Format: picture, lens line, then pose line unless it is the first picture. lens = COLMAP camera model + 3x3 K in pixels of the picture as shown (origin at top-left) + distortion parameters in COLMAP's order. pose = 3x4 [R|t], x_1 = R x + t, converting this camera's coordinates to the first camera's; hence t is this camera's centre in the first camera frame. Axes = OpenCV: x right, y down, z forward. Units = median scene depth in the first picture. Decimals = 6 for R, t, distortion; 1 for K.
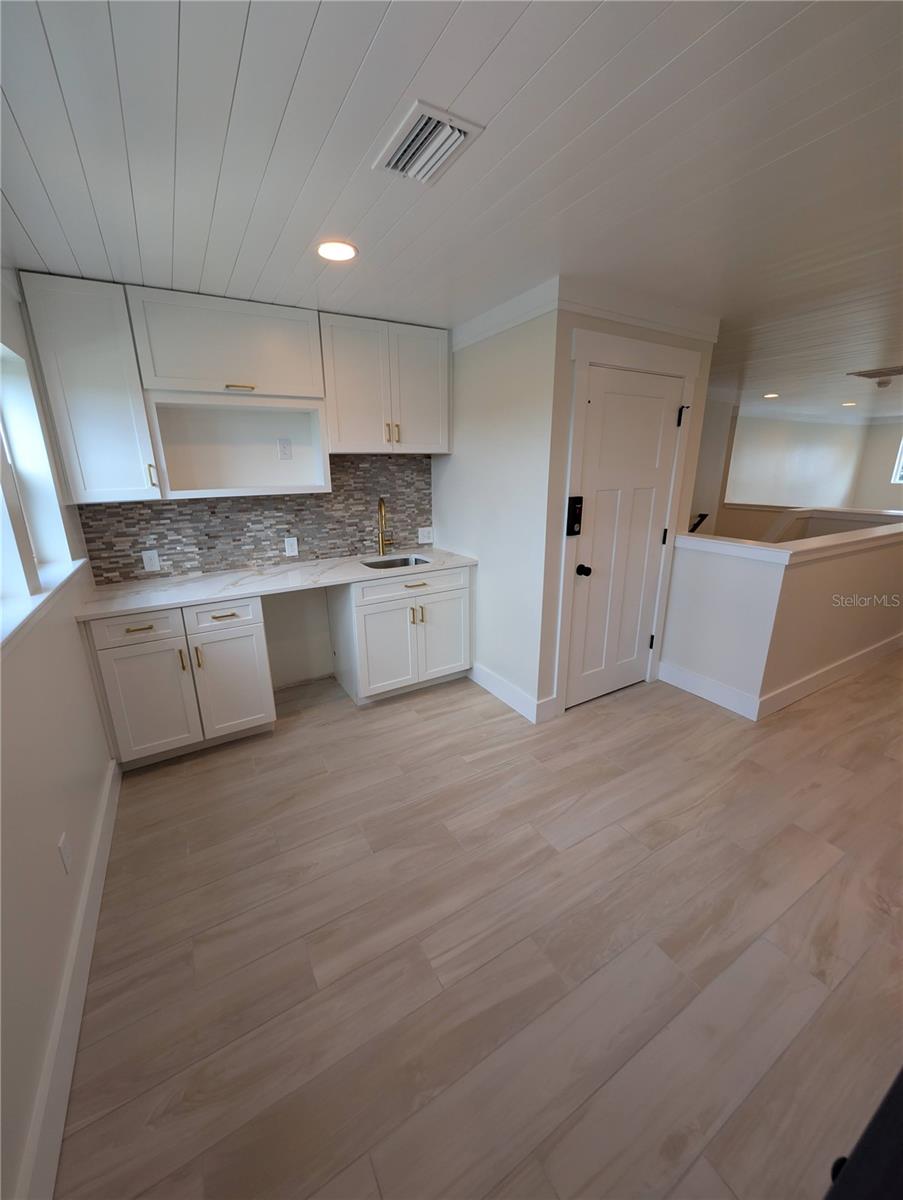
lens RADIAL K [[452.8, 0, 445.3], [0, 452.8, 597.3], [0, 0, 1]] dist [0.000309, 0.000044]
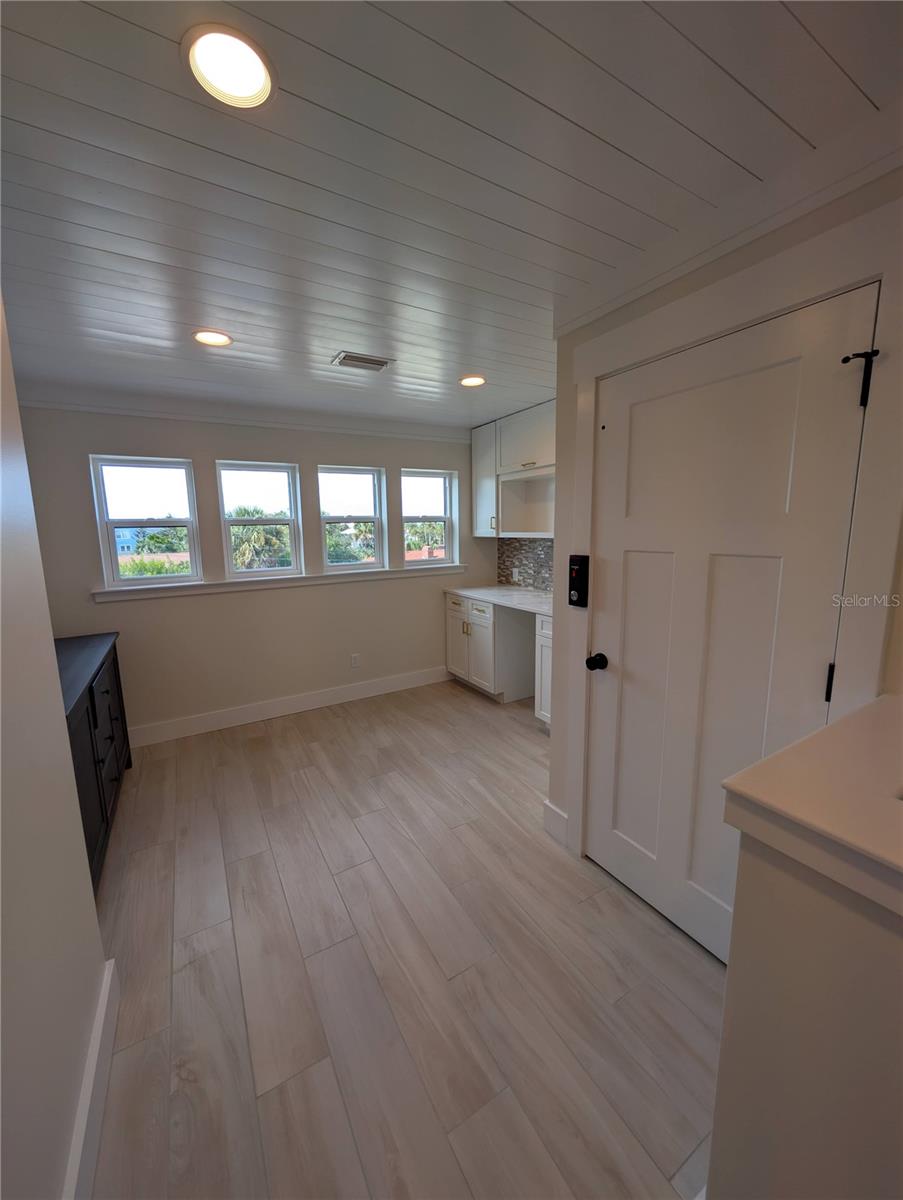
lens RADIAL K [[452.8, 0, 445.3], [0, 452.8, 597.3], [0, 0, 1]] dist [0.000309, 0.000044]
pose [[0.004745, 0.171016, -0.985257, 0.990071], [-0.258601, 0.951962, 0.163991, -0.212850], [0.965973, 0.254010, 0.048742, 0.734642]]
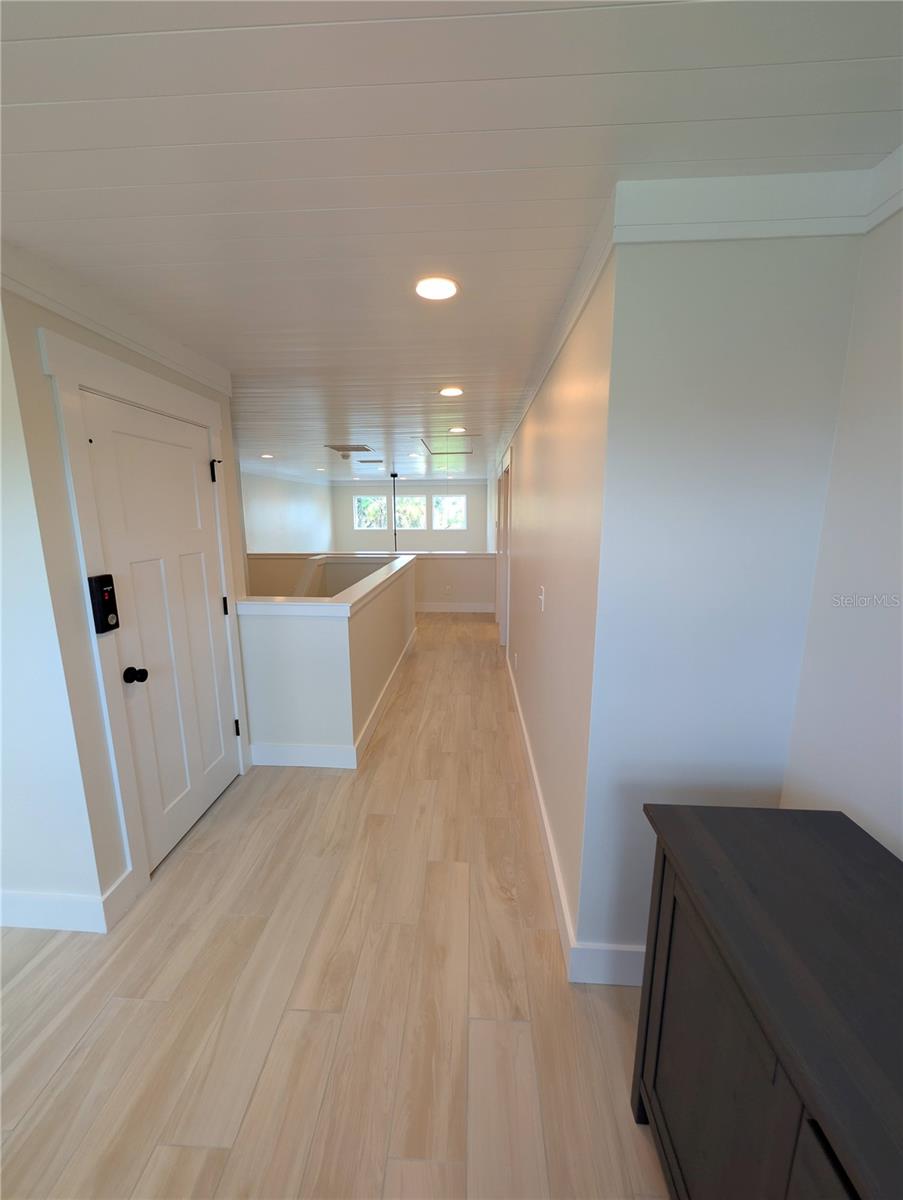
lens RADIAL K [[455.9, 0, 444.2], [0, 455.9, 599.6], [0, 0, 1]] dist [0.001739, 0.000283]
pose [[0.554397, -0.149691, 0.818680, 0.009080], [0.227454, 0.973494, 0.023970, -0.083961], [-0.800567, 0.172923, 0.573750, 0.195572]]
